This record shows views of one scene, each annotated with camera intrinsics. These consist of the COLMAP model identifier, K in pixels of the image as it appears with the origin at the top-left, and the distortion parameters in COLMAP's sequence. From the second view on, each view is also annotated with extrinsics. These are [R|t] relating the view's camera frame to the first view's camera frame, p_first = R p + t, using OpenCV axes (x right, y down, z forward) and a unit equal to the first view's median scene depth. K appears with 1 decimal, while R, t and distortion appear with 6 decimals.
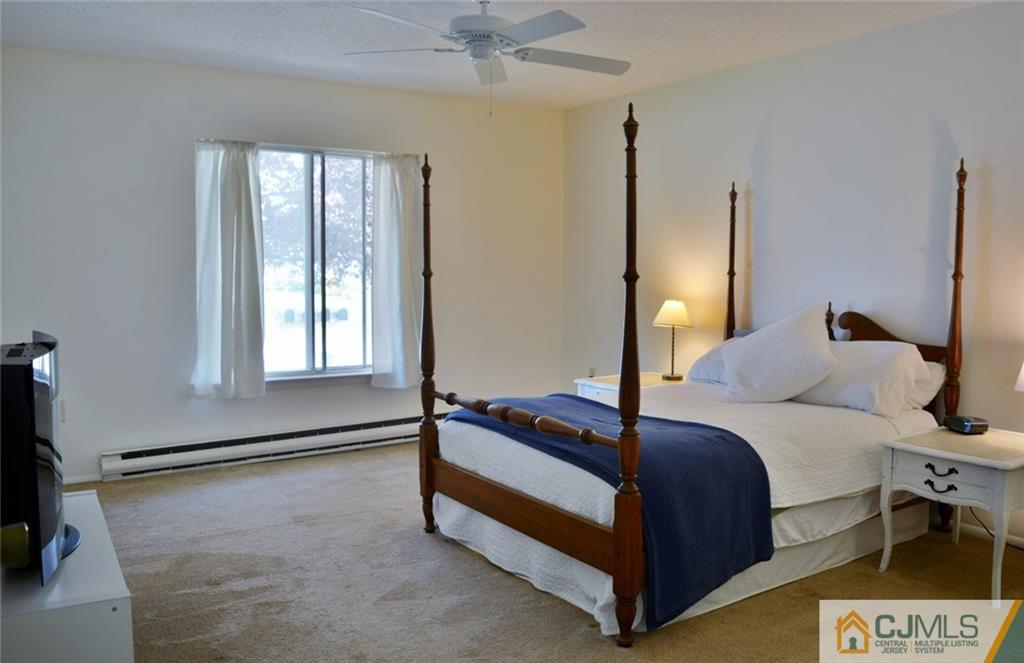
lens RADIAL K [[796.9, 0, 512.0], [0, 796.9, 331.5], [0, 0, 1]] dist [-0.062053, -0.009934]
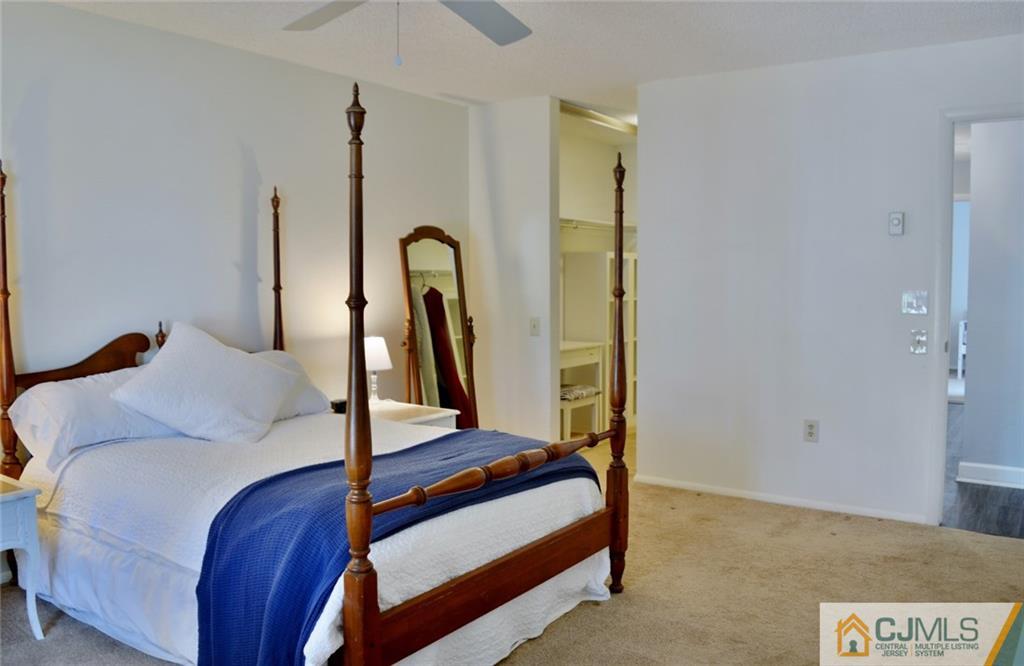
lens RADIAL K [[796.9, 0, 512.0], [0, 796.9, 333.0], [0, 0, 1]] dist [-0.062053, -0.009934]
pose [[-0.350150, -0.068600, 0.934178, -0.694782], [0.075596, 0.991992, 0.101180, -0.104113], [-0.933638, 0.106048, -0.342160, 1.154239]]
